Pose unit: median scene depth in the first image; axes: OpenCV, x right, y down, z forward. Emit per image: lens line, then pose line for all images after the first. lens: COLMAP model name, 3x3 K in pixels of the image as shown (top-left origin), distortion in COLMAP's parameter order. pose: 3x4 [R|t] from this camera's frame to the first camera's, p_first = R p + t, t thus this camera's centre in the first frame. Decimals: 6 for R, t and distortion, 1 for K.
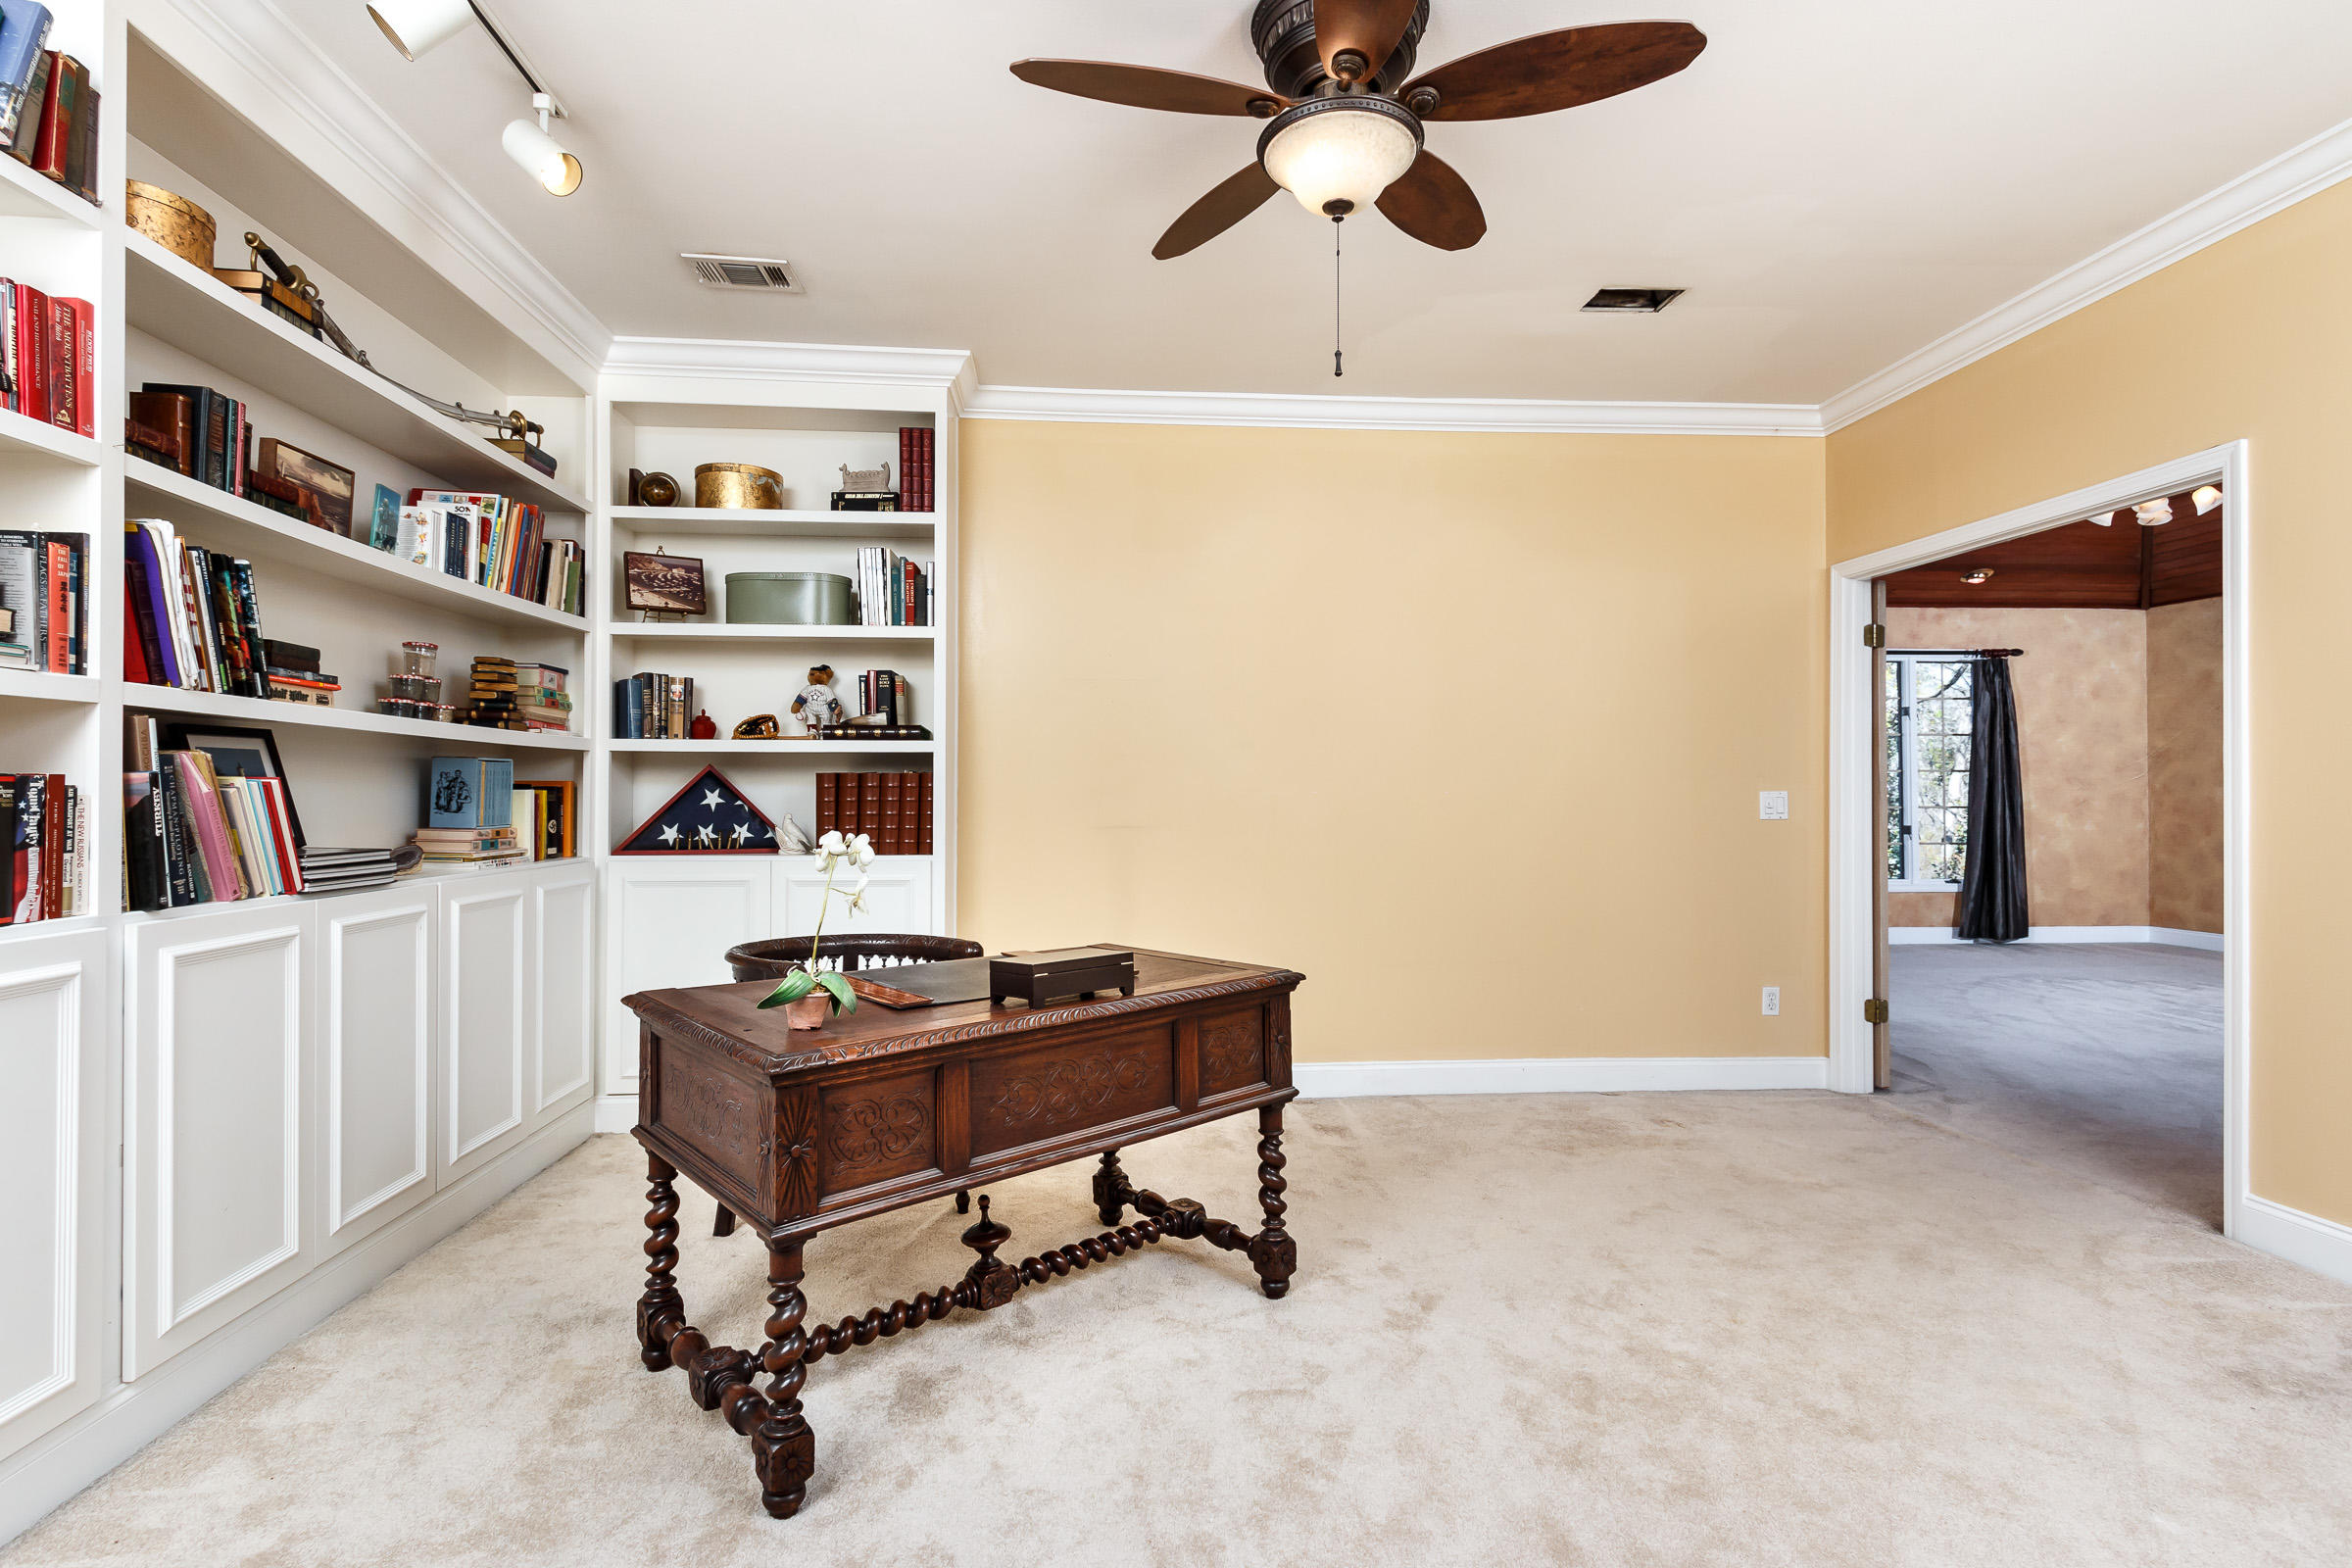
lens RADIAL K [[1076.8, 0, 1176.0], [0, 1076.8, 784.0], [0, 0, 1]] dist [-0.003003, -0.000657]
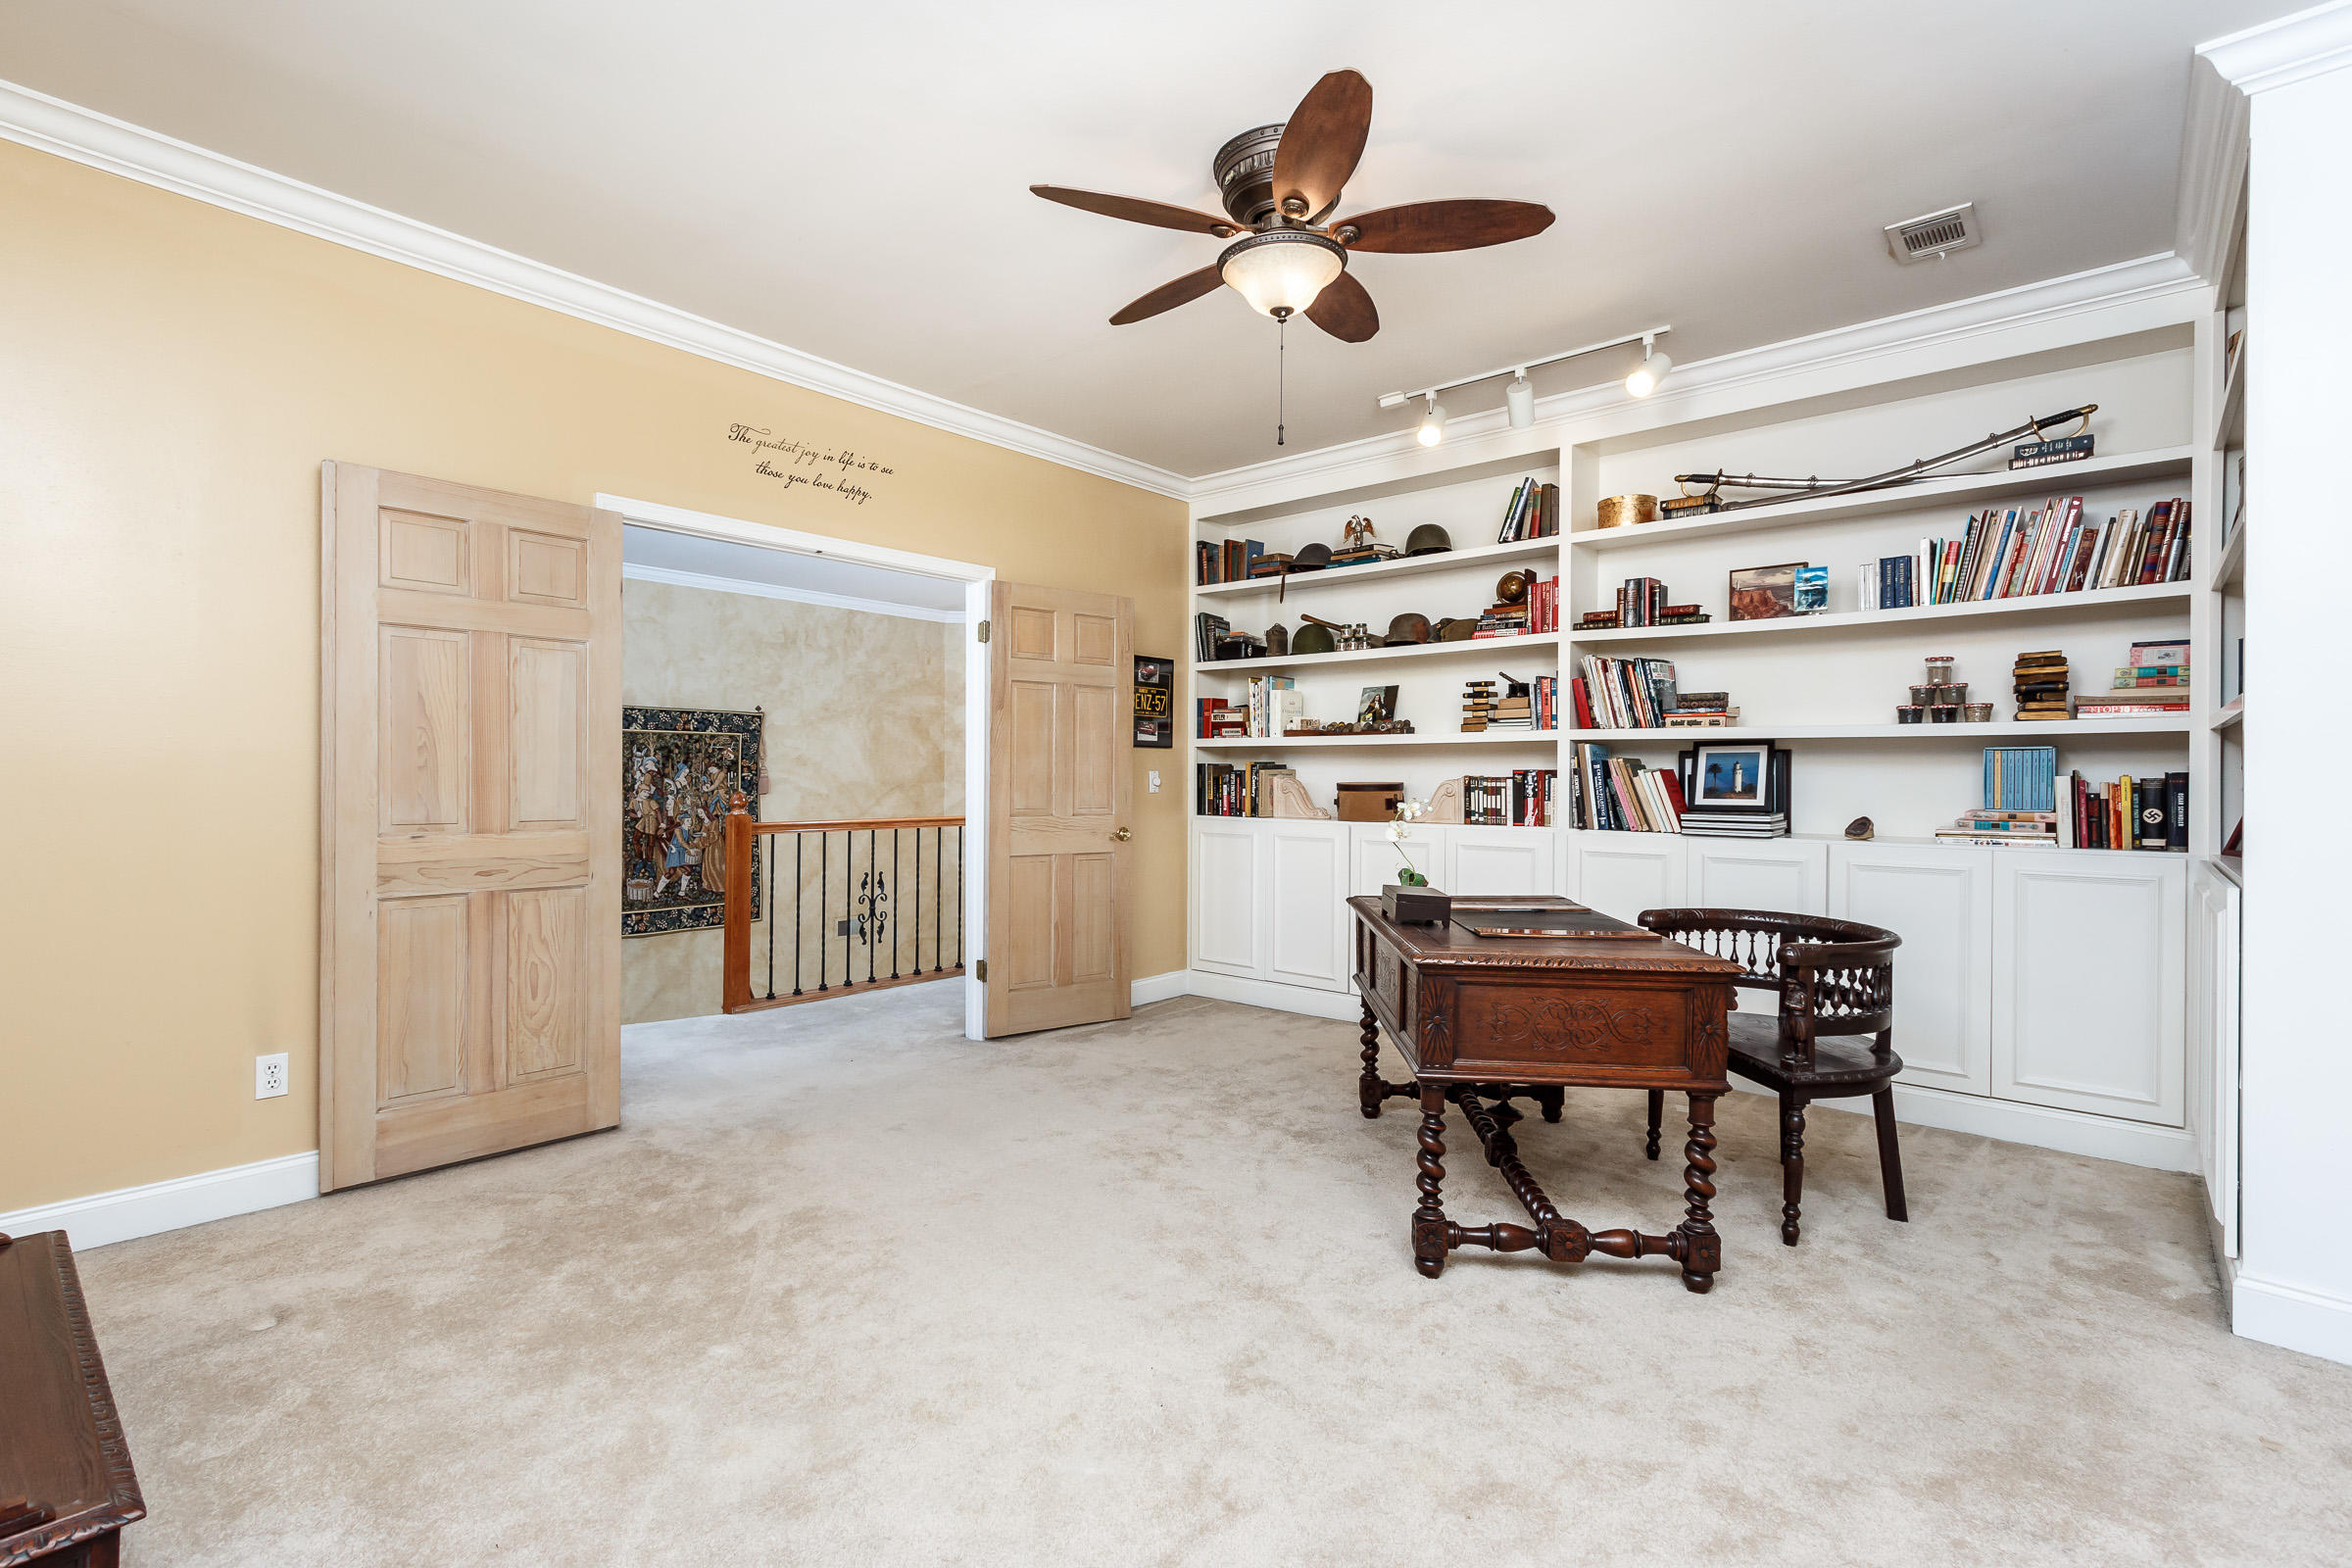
lens RADIAL K [[1076.8, 0, 1176.0], [0, 1076.8, 784.0], [0, 0, 1]] dist [-0.003003, -0.000657]
pose [[-0.704772, -0.000830, -0.709434, 1.120526], [0.000322, 0.999999, -0.001490, 0.022555], [0.709434, -0.001278, -0.704771, 1.778475]]
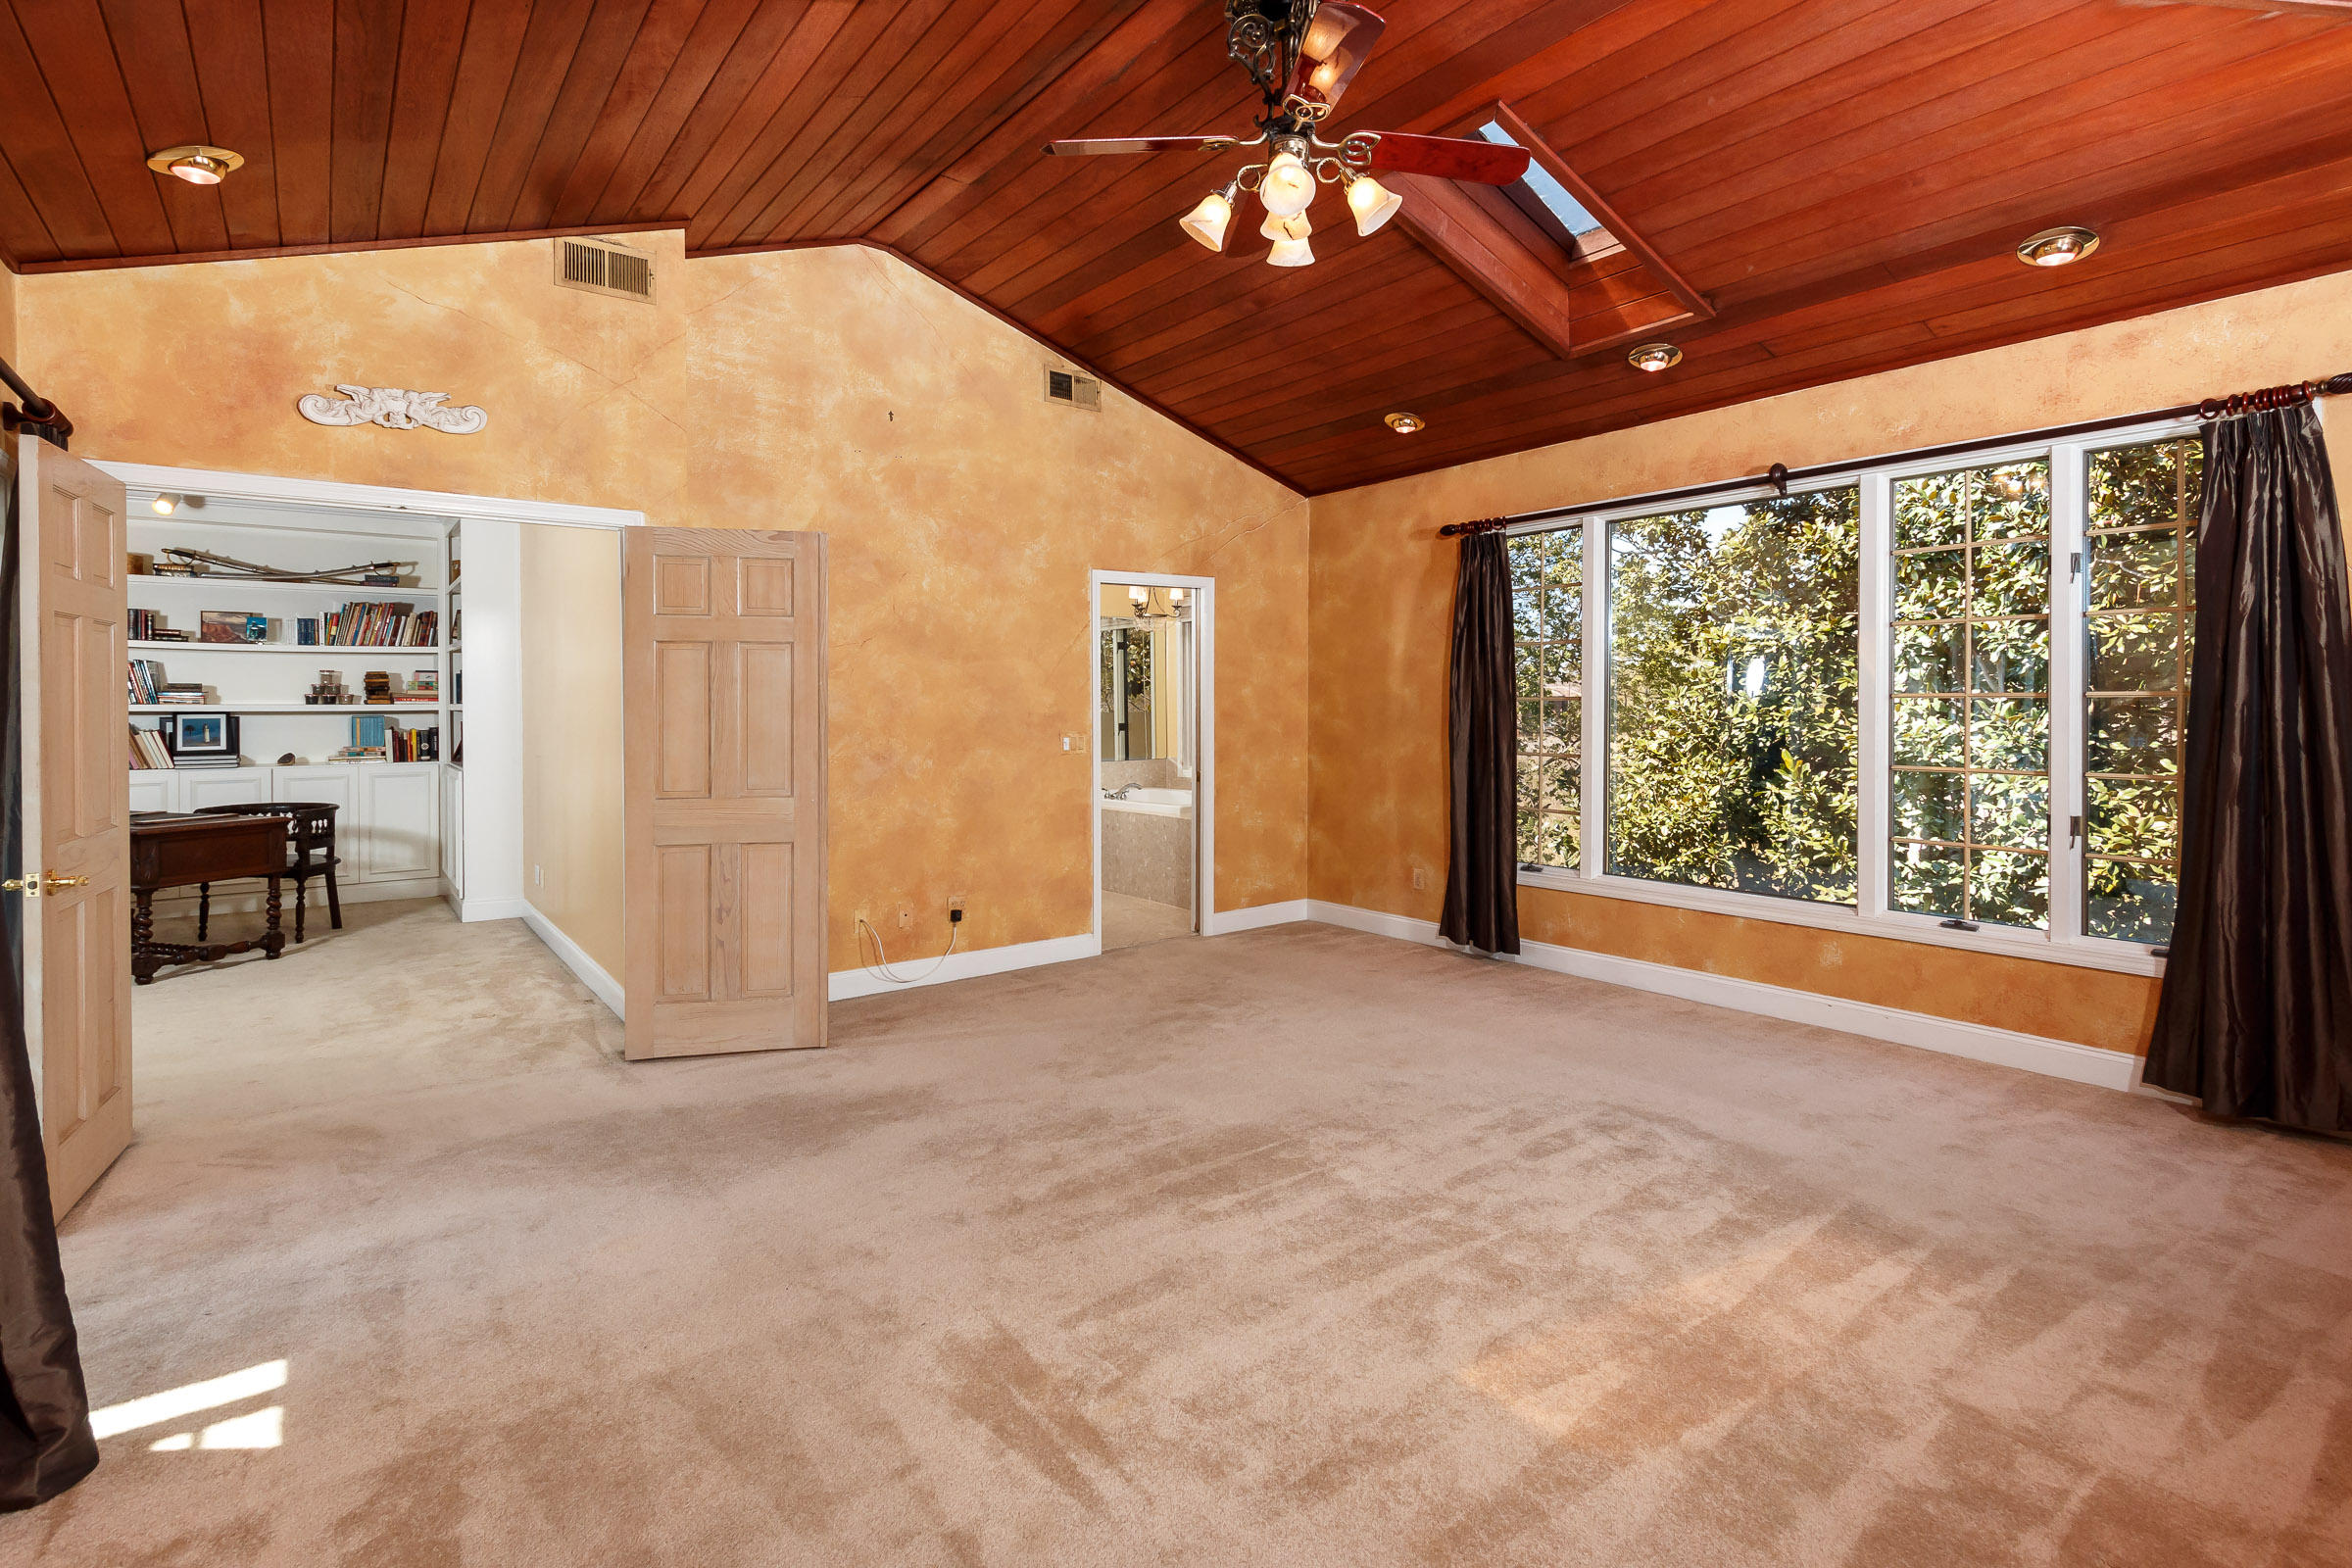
lens RADIAL K [[1114.0, 0, 1170.8], [0, 1114.0, 699.2], [0, 0, 1]] dist [-0.002467, -0.000634]
pose [[0.552997, -0.004952, -0.833168, 3.479976], [0.013364, 0.999906, 0.002927, -0.066698], [0.833076, -0.012753, 0.553012, 1.709614]]
